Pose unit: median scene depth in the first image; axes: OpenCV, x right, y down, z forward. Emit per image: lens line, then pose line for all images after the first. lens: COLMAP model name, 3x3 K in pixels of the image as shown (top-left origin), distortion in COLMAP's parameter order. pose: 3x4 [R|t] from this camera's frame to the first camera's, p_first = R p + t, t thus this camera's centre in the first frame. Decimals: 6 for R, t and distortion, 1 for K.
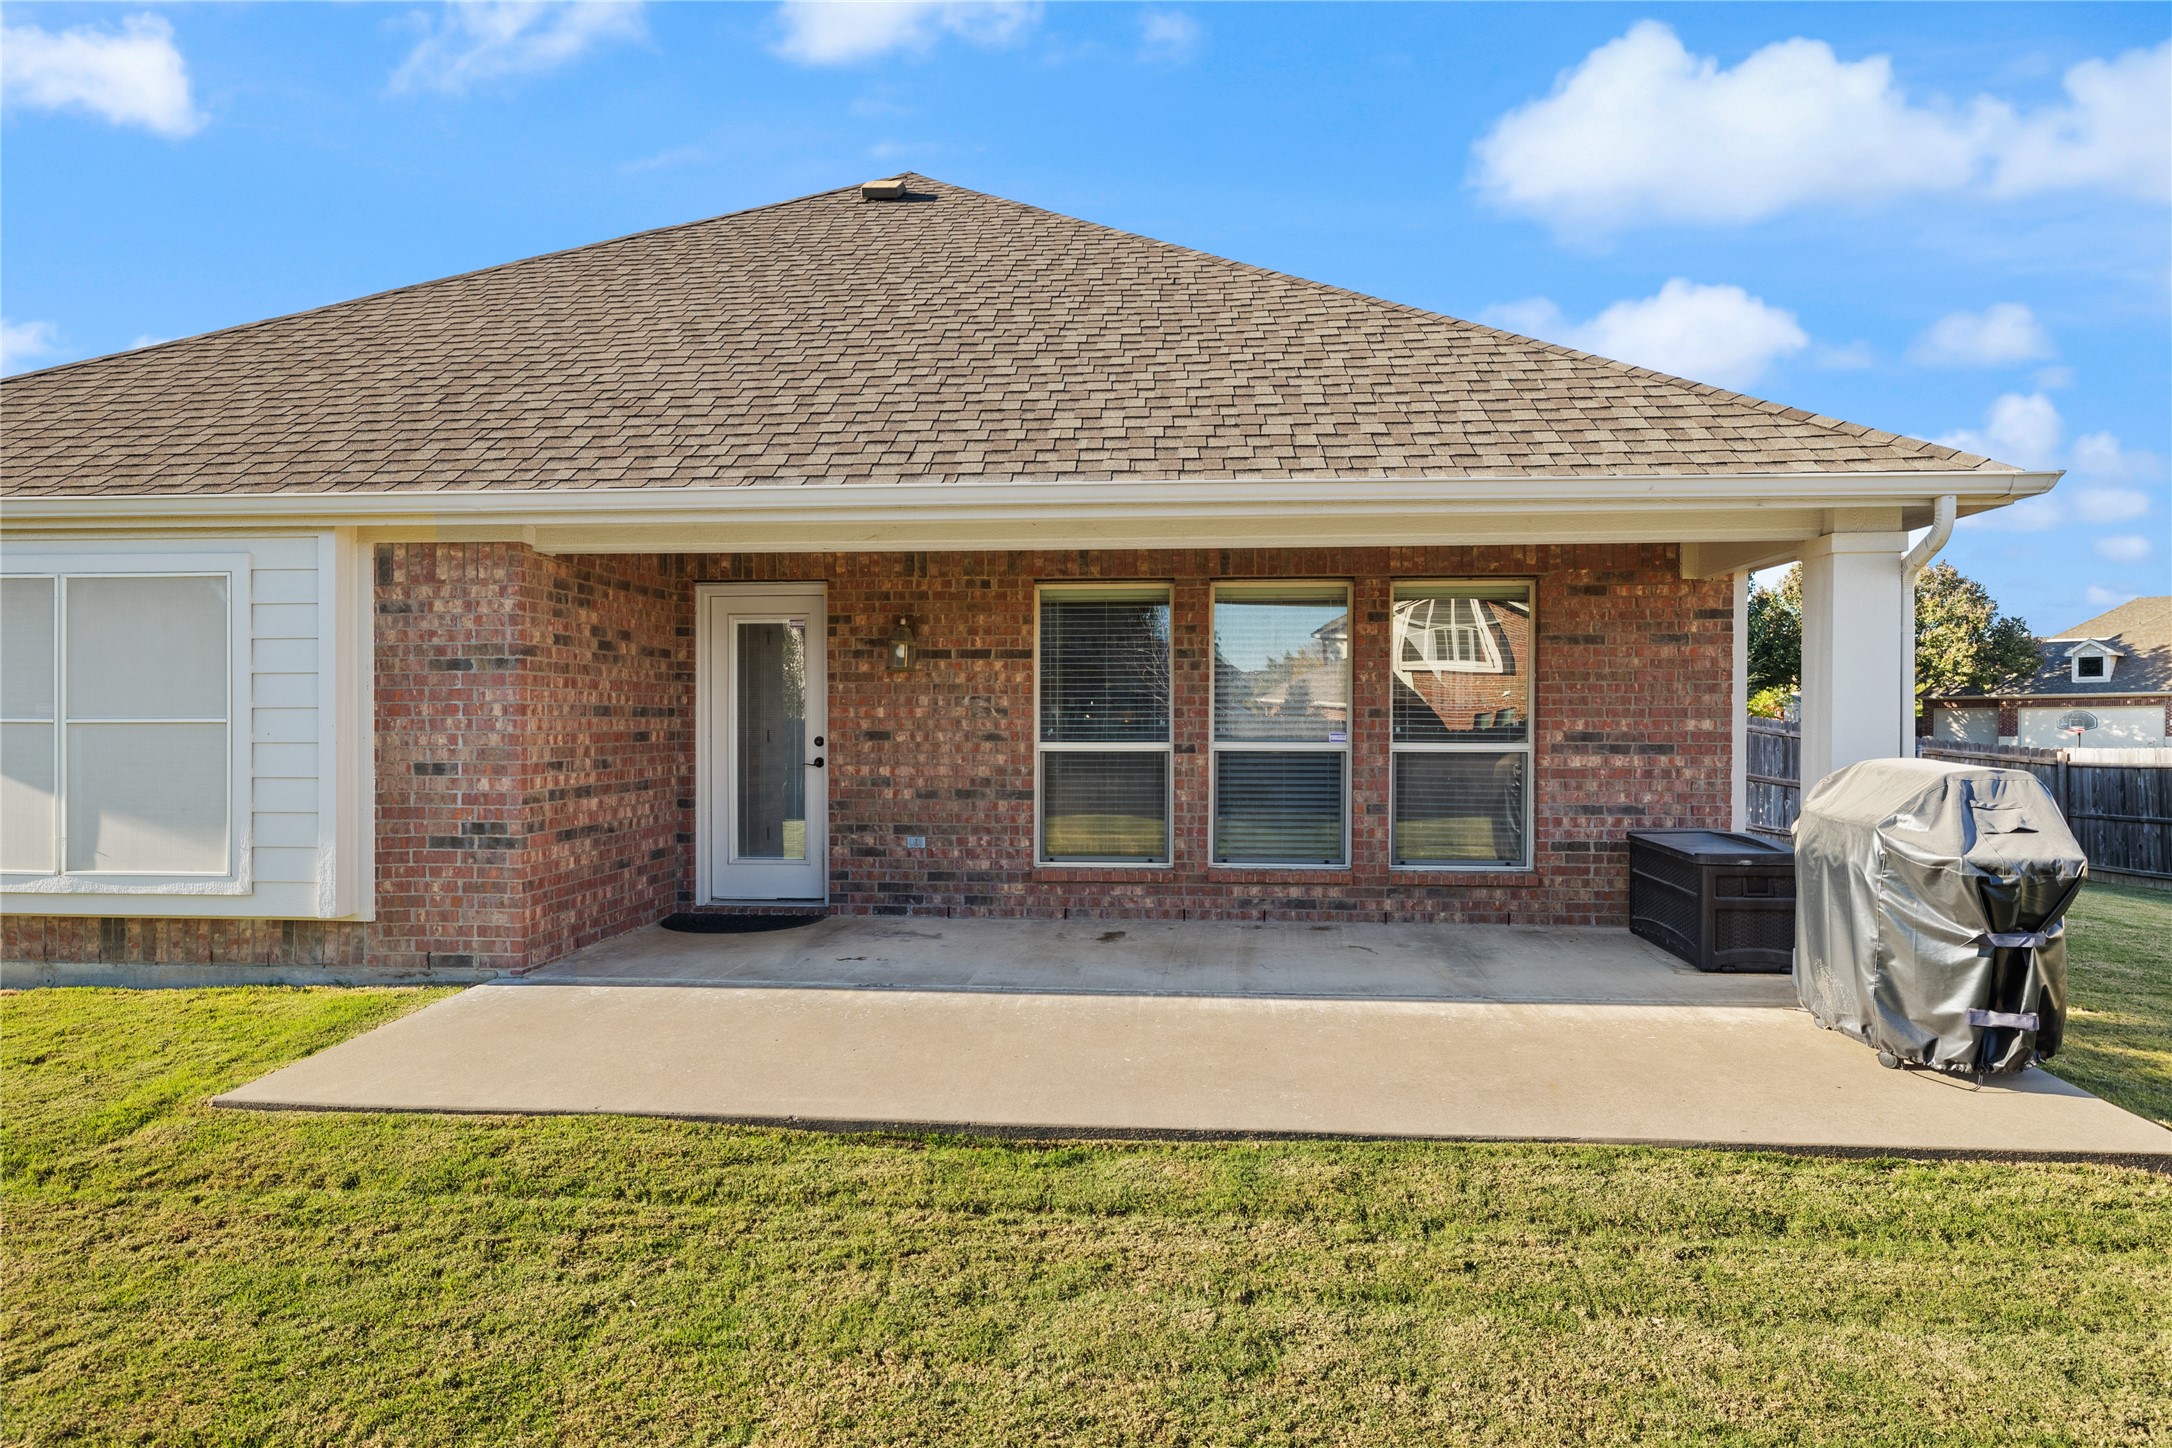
lens RADIAL K [[1237.7, 0, 1086.0], [0, 1237.7, 724.0], [0, 0, 1]] dist [-0.002602, -0.000567]
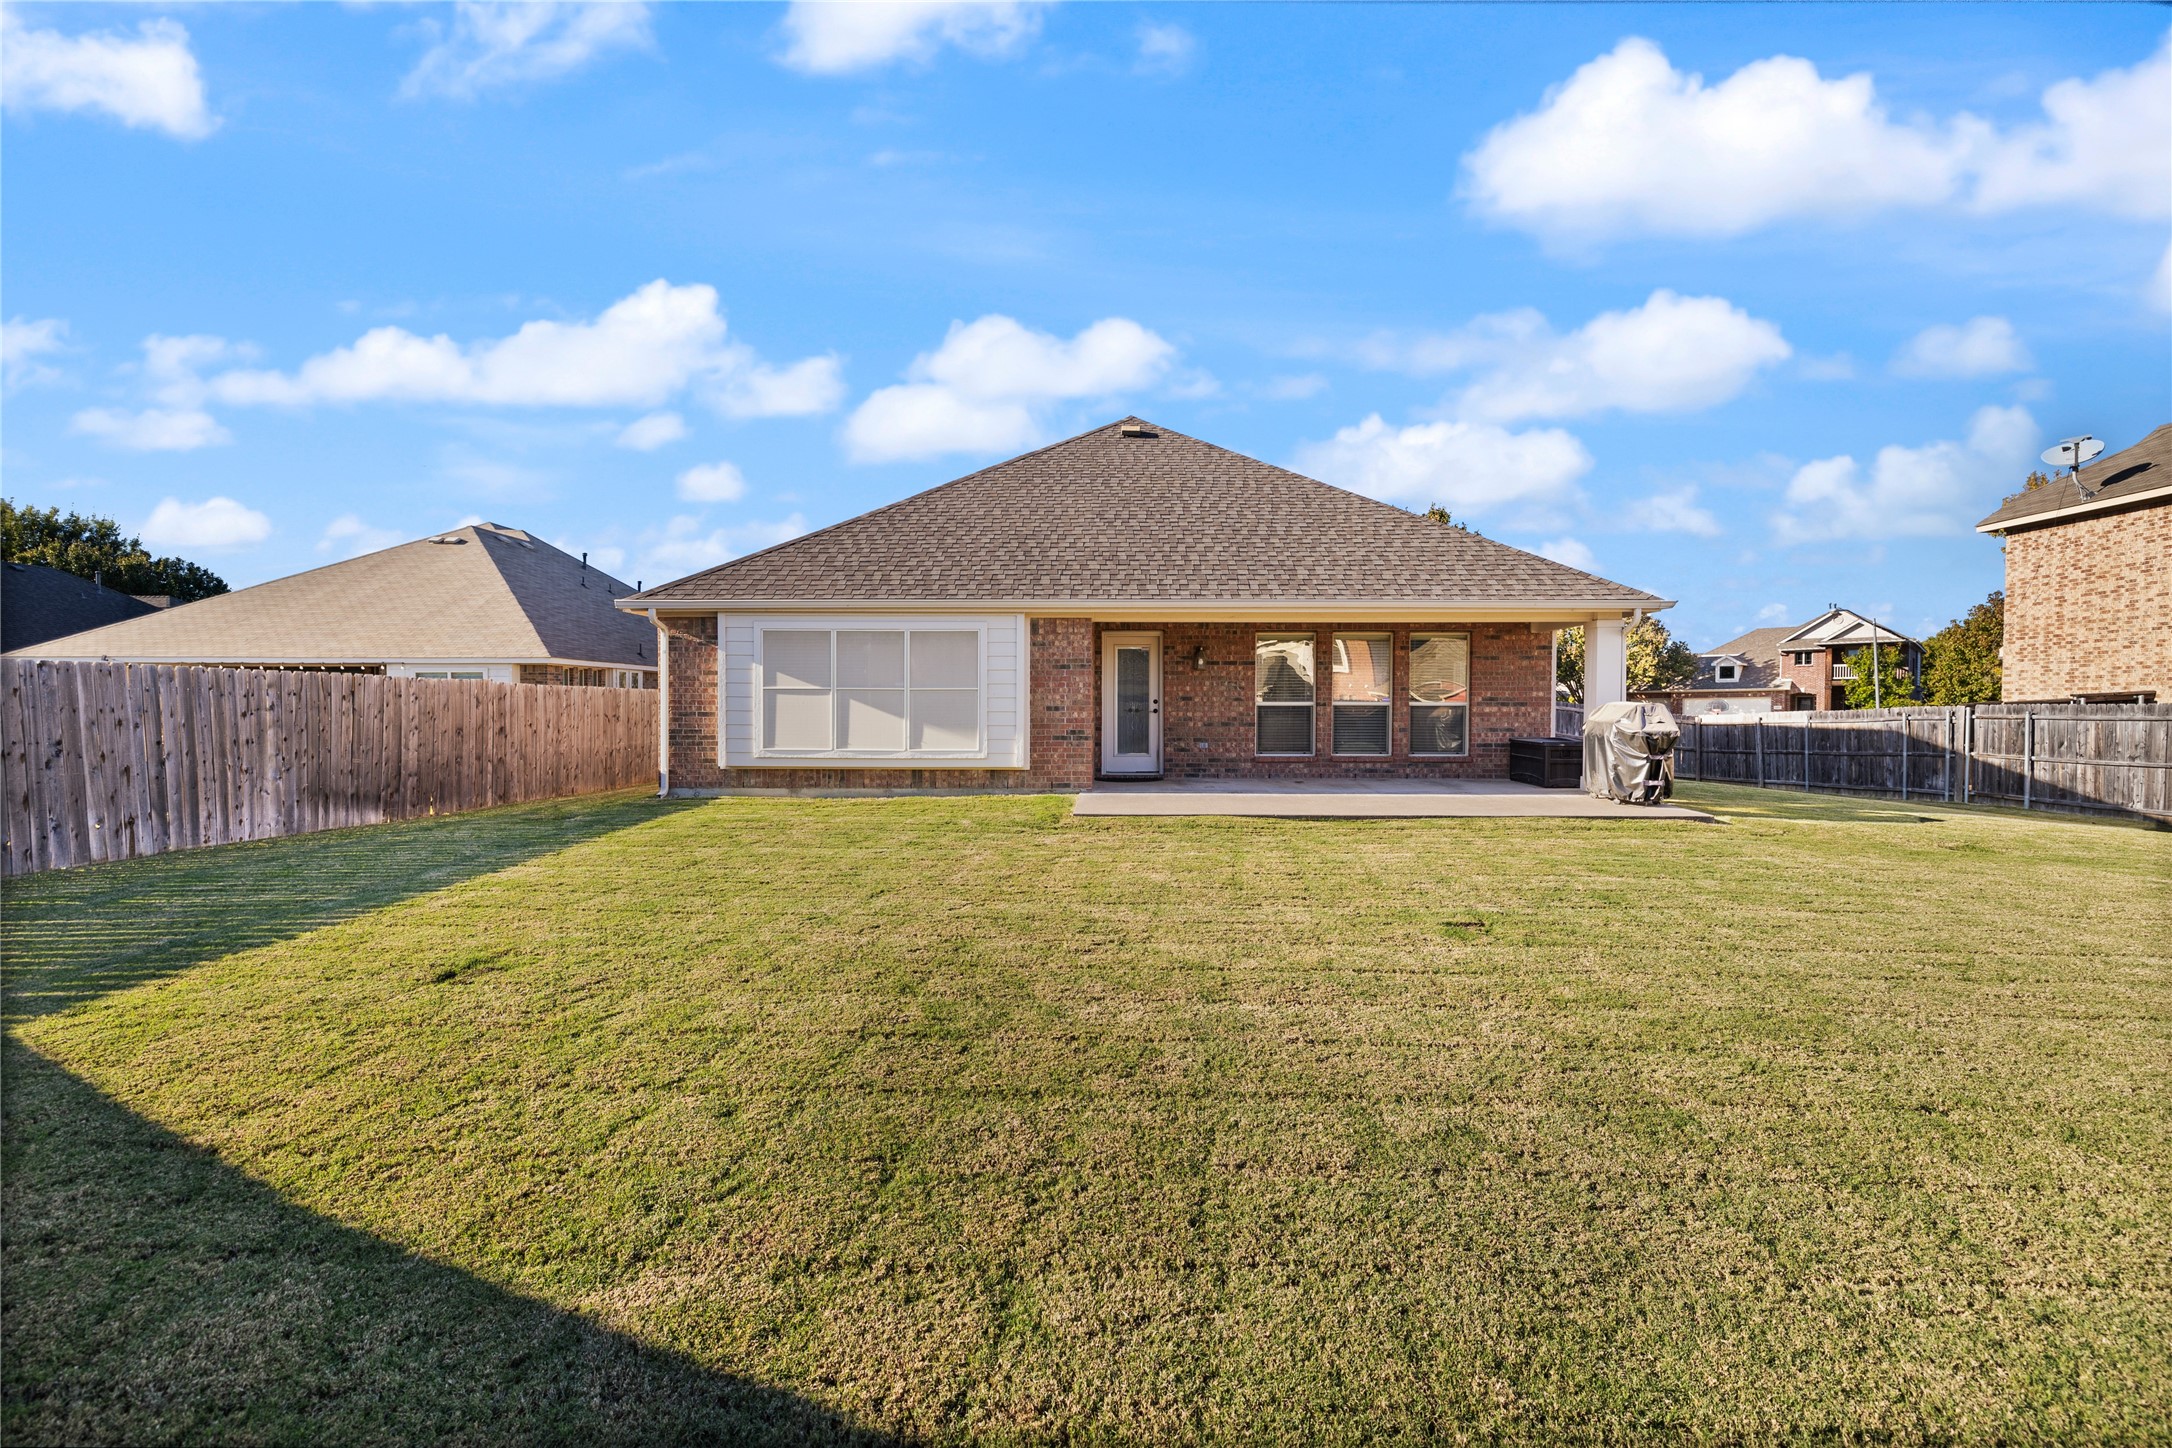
lens RADIAL K [[891.7, 0, 1096.1], [0, 891.7, 724.4], [0, 0, 1]] dist [-0.001357, -0.000297]
pose [[0.998141, 0.000221, 0.060942, -0.458501], [-0.001084, 0.999899, 0.014137, 0.035568], [-0.060933, -0.014177, 0.998041, -0.663935]]
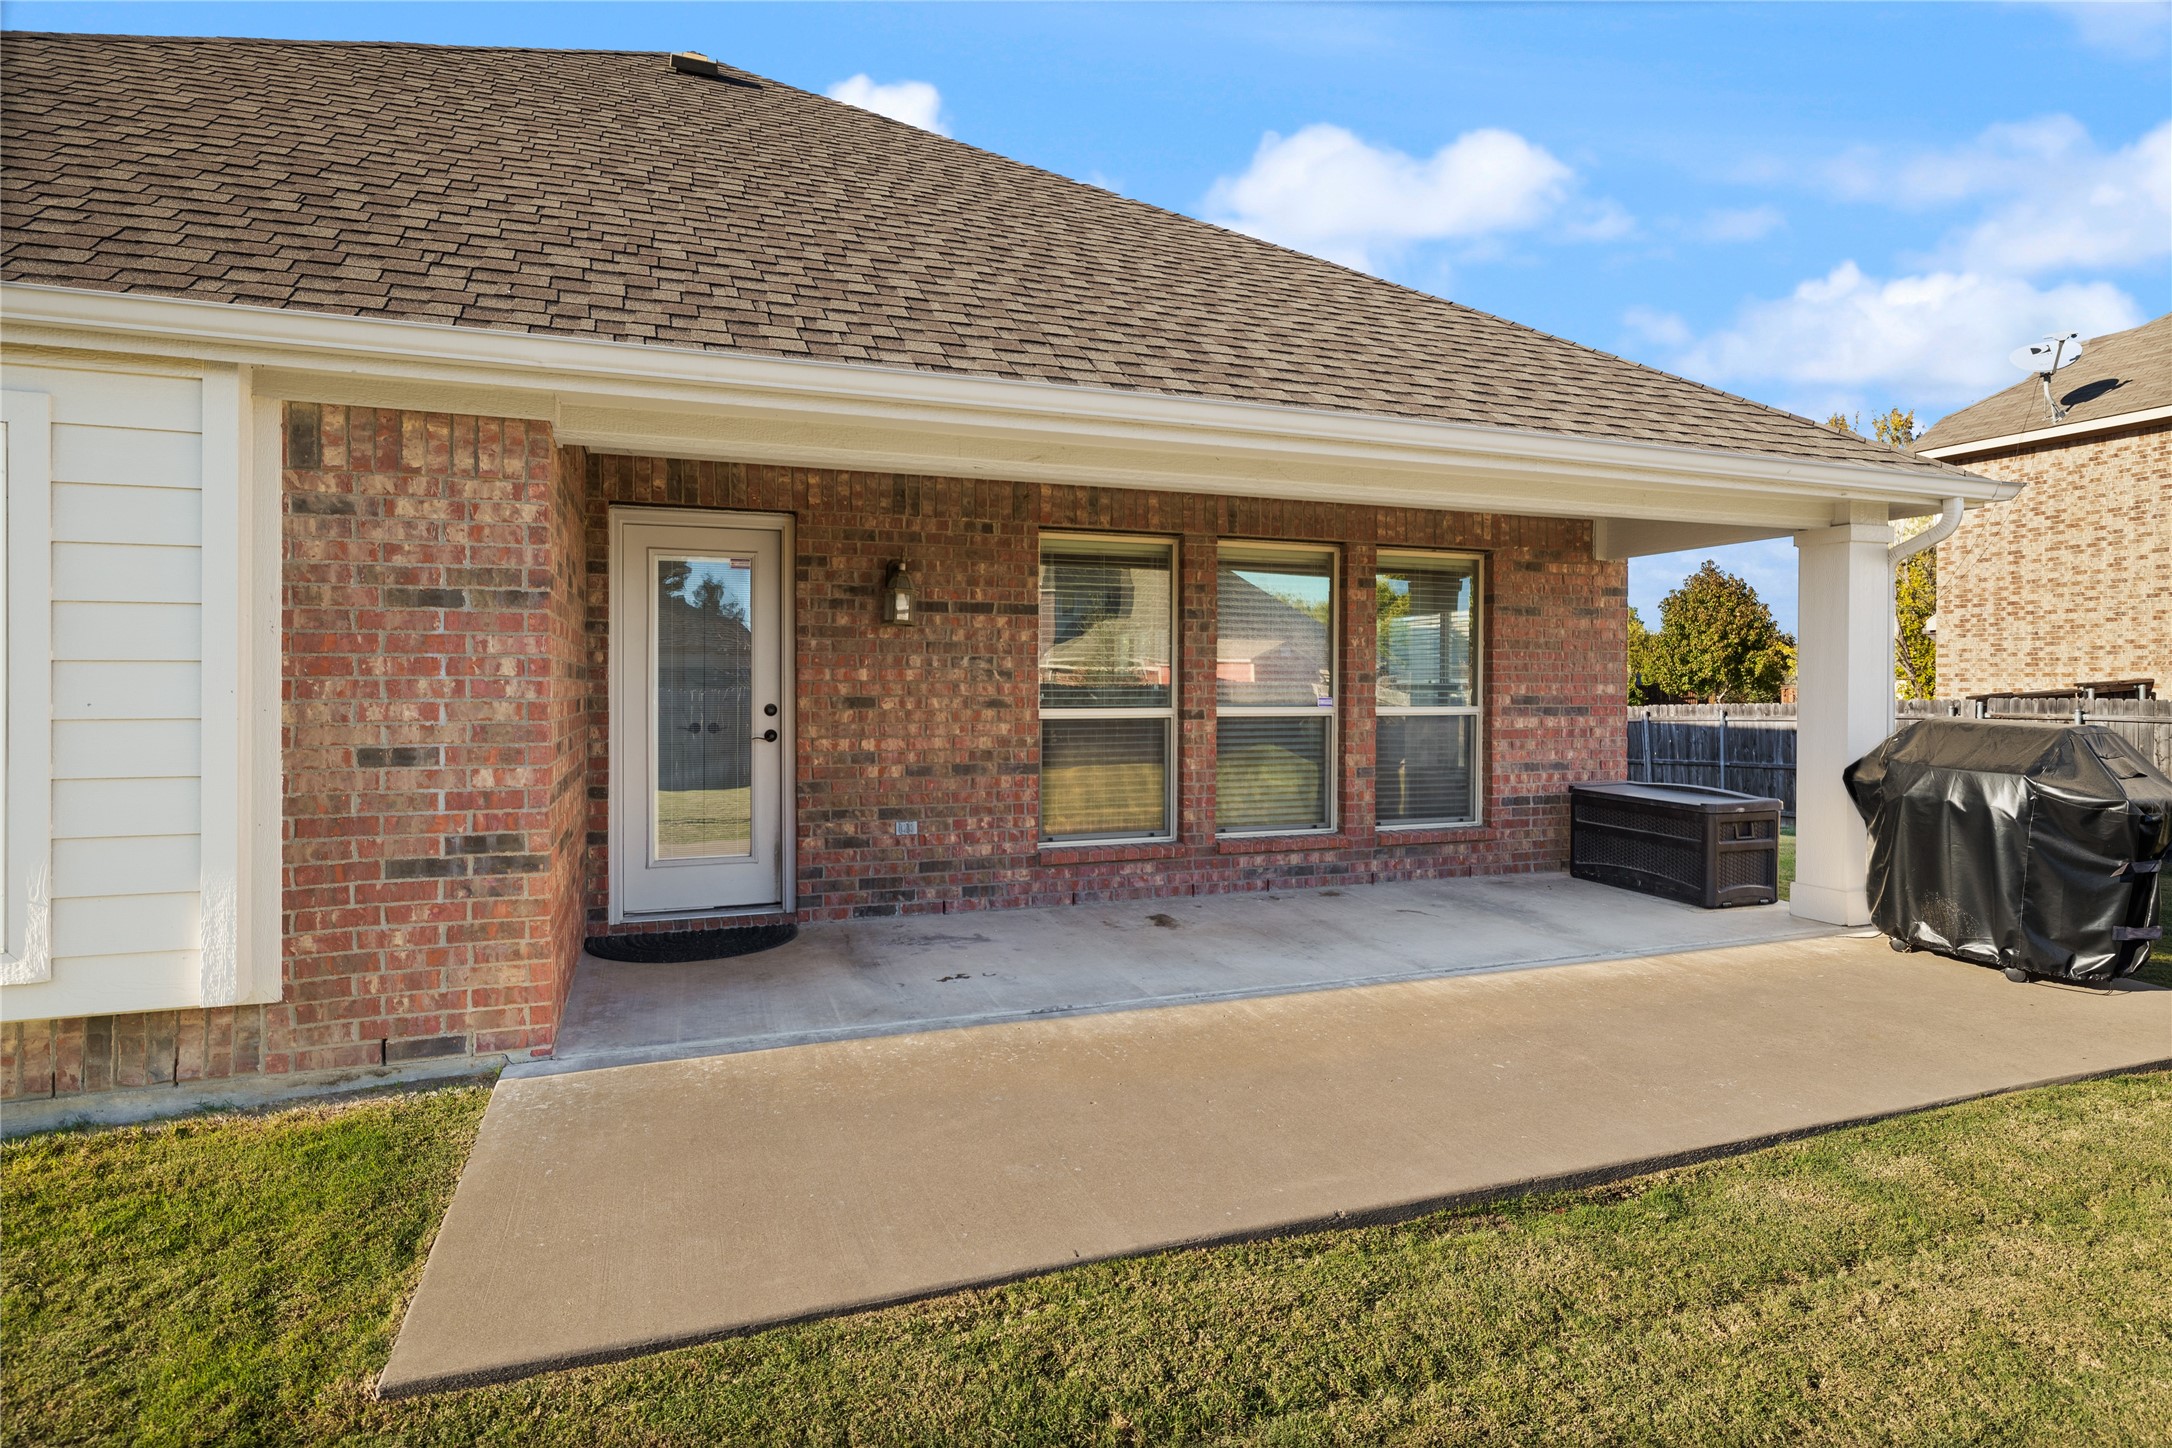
lens RADIAL K [[1150.4, 0, 1098.2], [0, 1150.4, 688.6], [0, 0, 1]] dist [-0.002775, -0.000134]
pose [[0.904418, -0.000058, 0.426648, -0.373218], [0.000466, 1.000000, -0.000851, 0.000846], [-0.426648, 0.000969, 0.904417, 0.243777]]
